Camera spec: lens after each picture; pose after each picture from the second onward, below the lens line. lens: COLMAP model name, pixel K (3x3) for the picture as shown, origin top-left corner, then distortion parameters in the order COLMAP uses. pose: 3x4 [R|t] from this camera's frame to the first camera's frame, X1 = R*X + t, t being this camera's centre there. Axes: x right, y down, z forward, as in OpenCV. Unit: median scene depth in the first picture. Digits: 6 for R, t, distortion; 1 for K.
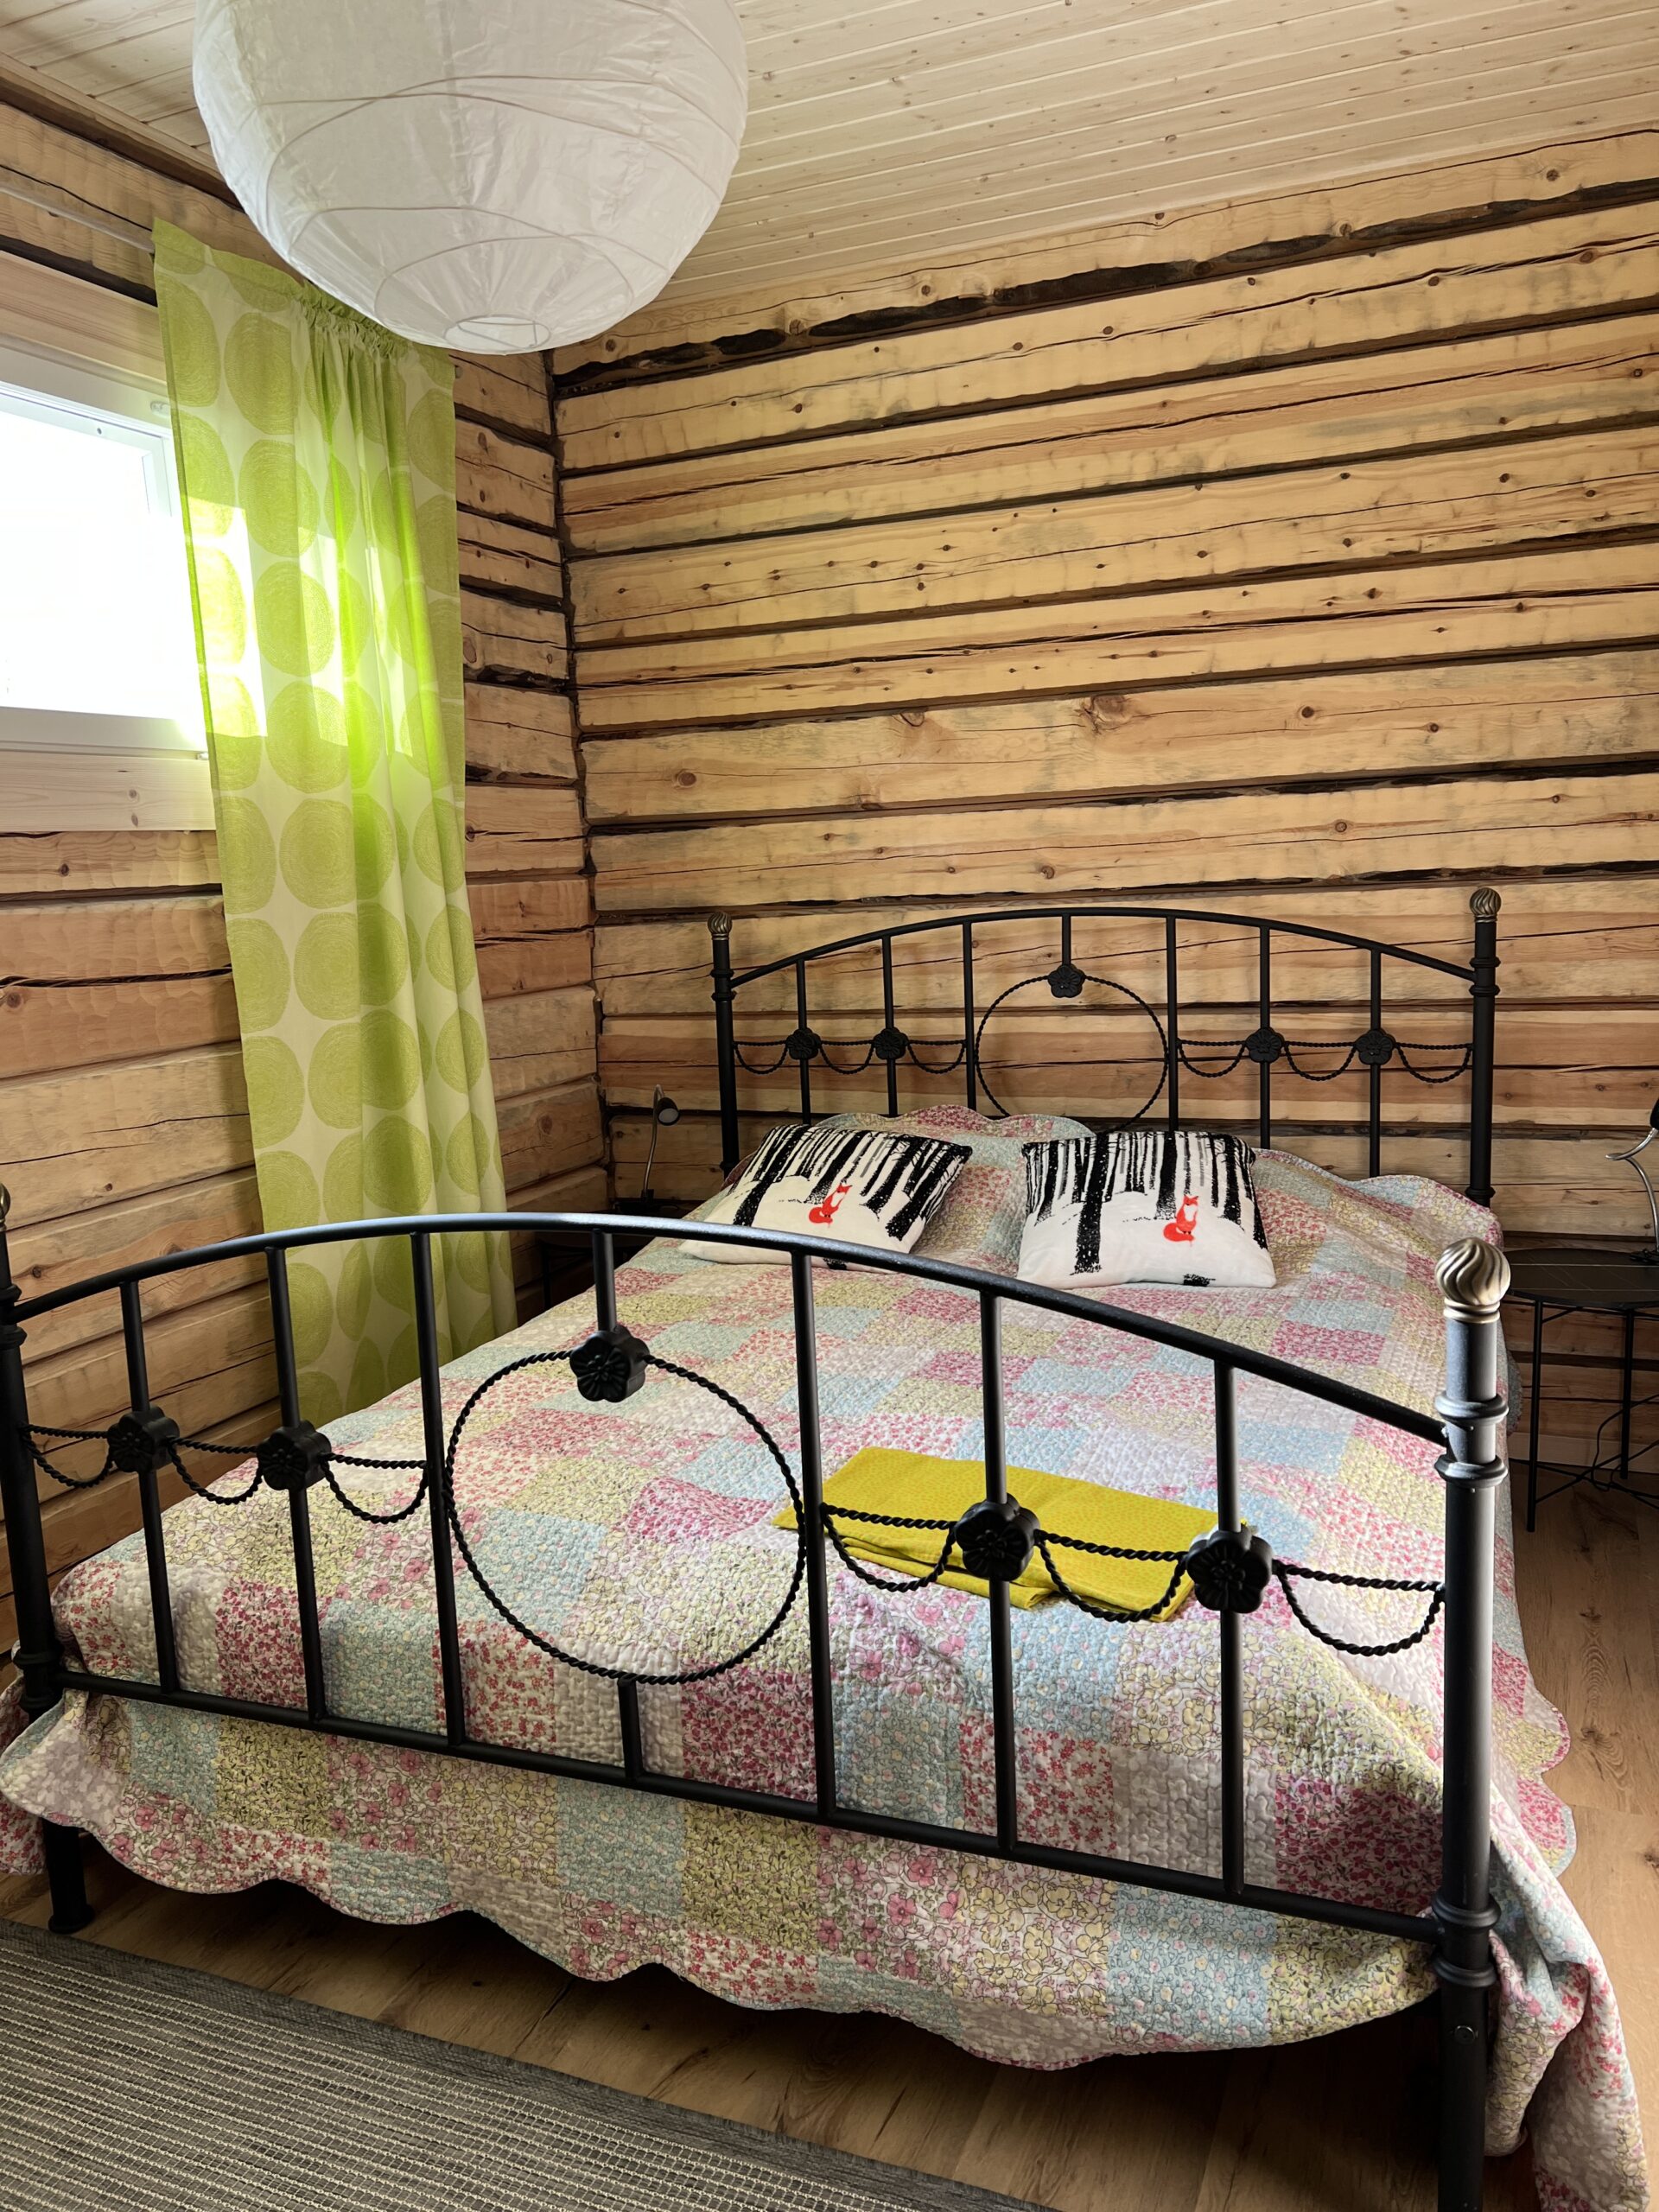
lens RADIAL K [[1660.6, 0, 842.2], [0, 1660.6, 1126.1], [0, 0, 1]] dist [0.052907, -0.062924]
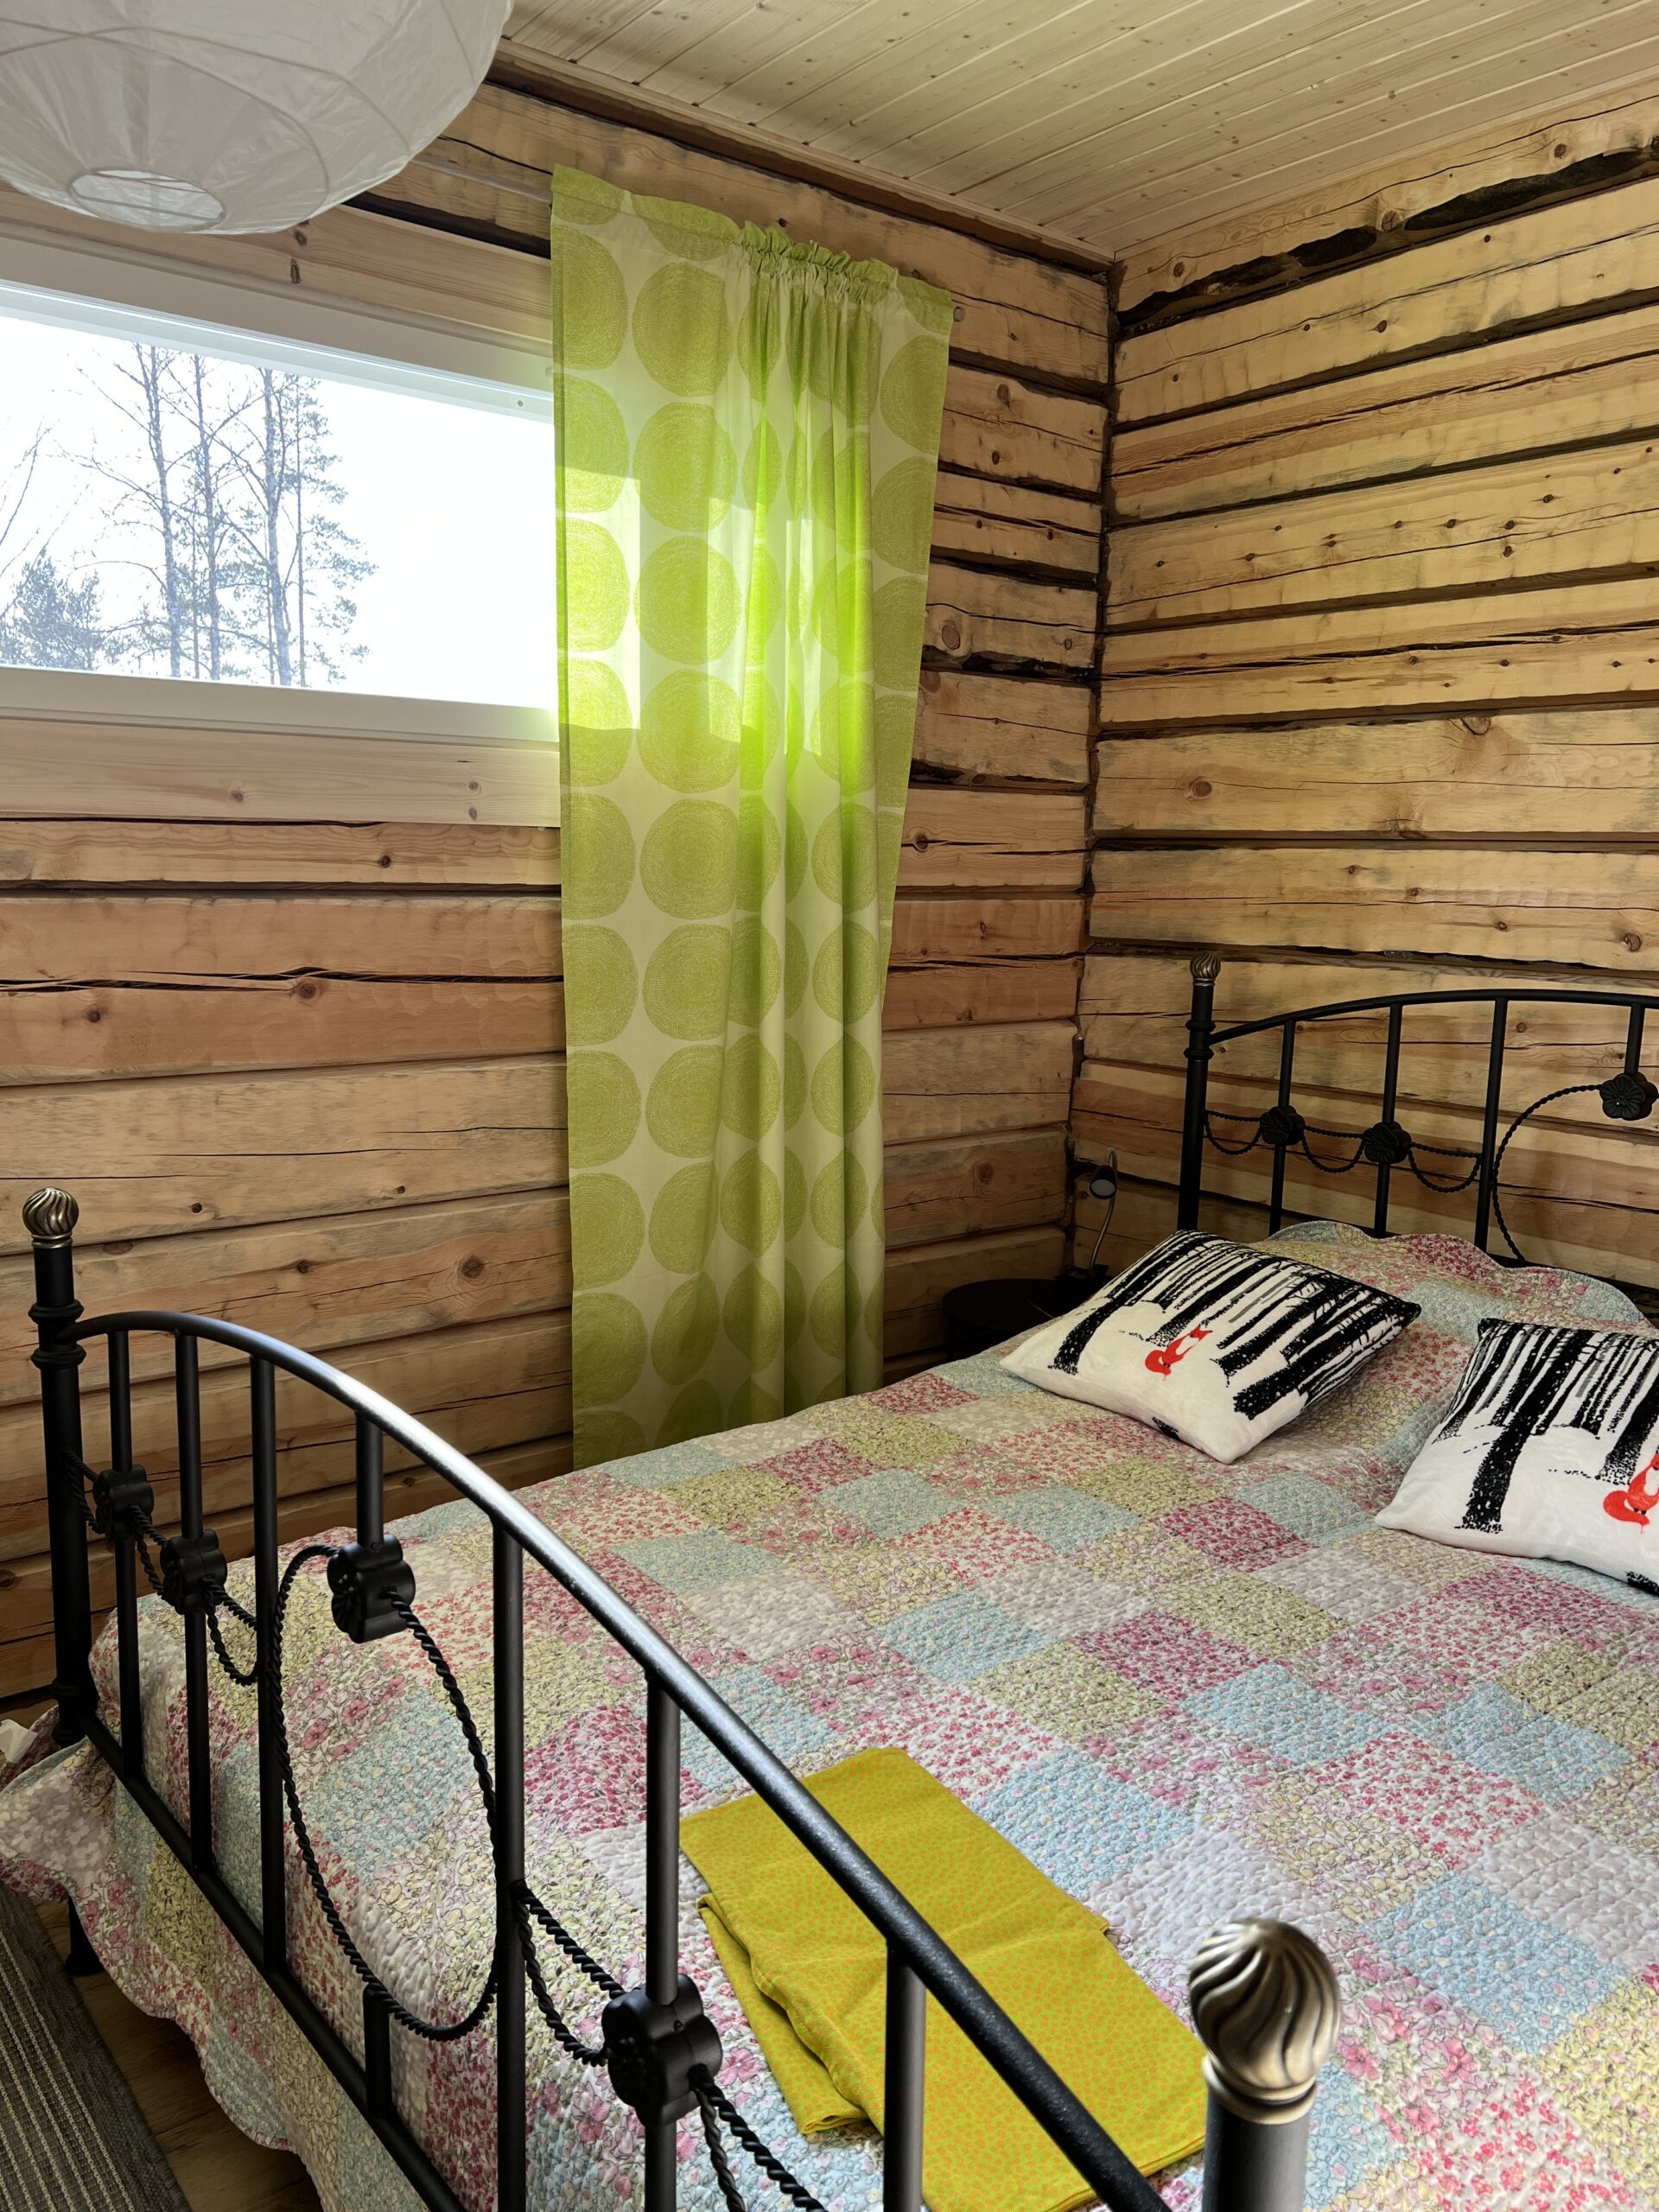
lens RADIAL K [[1660.6, 0, 824.9], [0, 1660.6, 1127.2], [0, 0, 1]] dist [0.052907, -0.062924]
pose [[0.873784, 0.143556, -0.464643, 0.179498], [-0.138283, 0.989342, 0.045619, -0.062891], [0.466239, 0.024391, 0.884322, 0.210489]]
